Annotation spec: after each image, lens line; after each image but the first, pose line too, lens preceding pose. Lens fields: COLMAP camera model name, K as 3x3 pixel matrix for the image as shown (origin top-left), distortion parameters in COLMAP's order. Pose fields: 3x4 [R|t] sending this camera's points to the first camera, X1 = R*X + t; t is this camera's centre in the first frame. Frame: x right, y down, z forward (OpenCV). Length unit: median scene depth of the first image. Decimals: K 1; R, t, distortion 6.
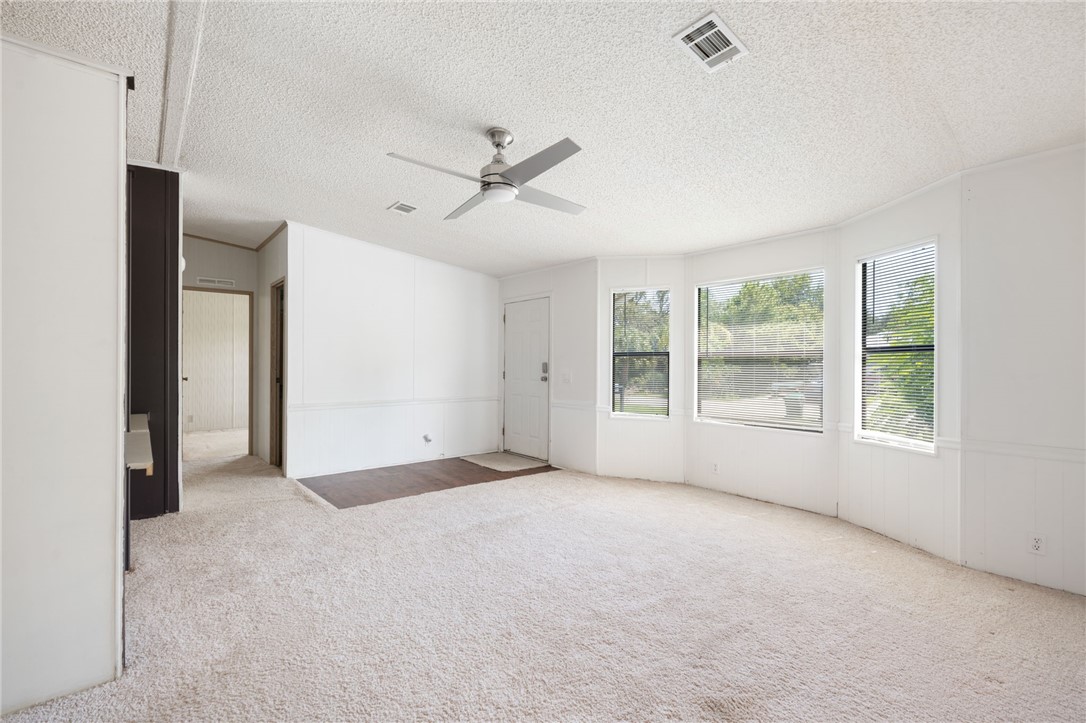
lens RADIAL K [[475.2, 0, 542.0], [0, 475.2, 366.9], [0, 0, 1]] dist [0.001339, 0.000721]
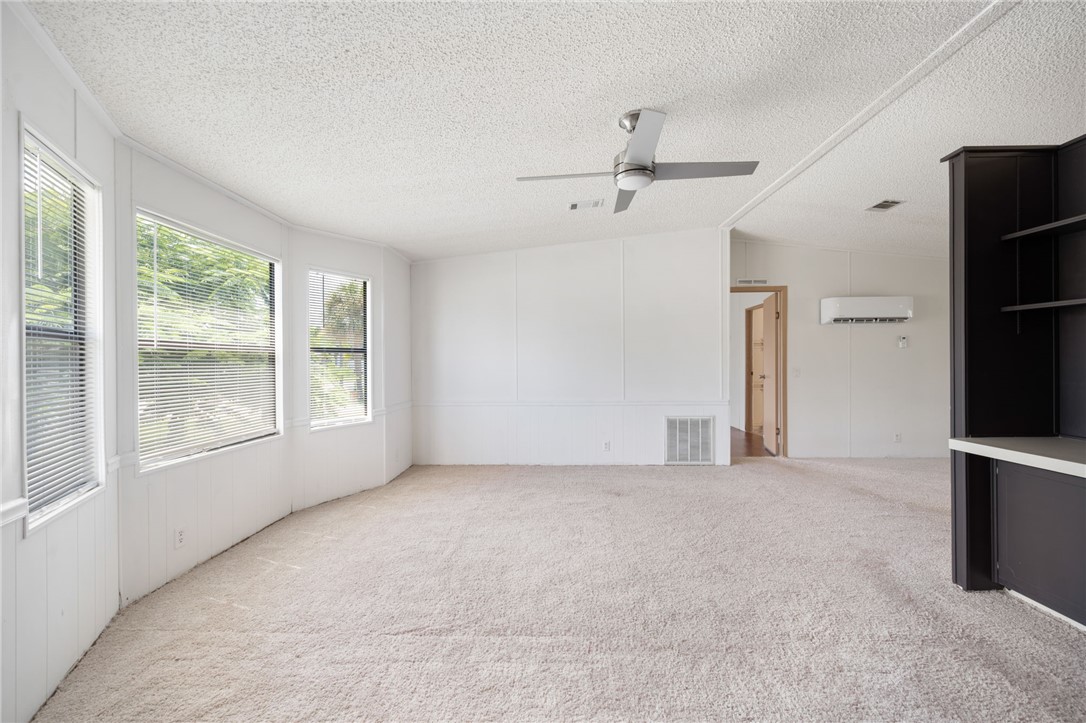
lens RADIAL K [[438.1, 0, 540.0], [0, 438.1, 361.6], [0, 0, 1]] dist [-0.001723, 0.000701]
pose [[-0.737933, 0.000917, 0.674873, -0.367444], [0.004845, 0.999981, 0.003939, -0.007122], [-0.674856, 0.006177, -0.737923, 1.209764]]
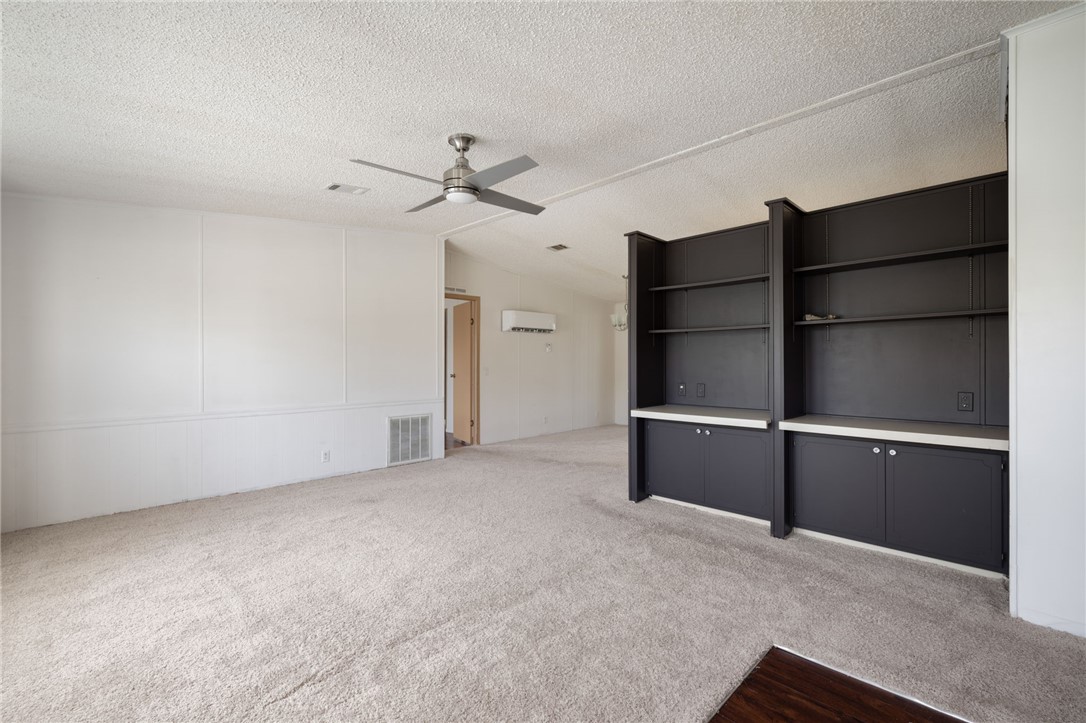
lens RADIAL K [[475.2, 0, 543.6], [0, 475.2, 359.6], [0, 0, 1]] dist [0.001339, 0.000721]
pose [[-0.997014, -0.002944, -0.077164, -0.127138], [-0.002927, 0.999996, -0.000342, -0.006714], [0.077165, -0.000115, -0.997018, 1.398949]]
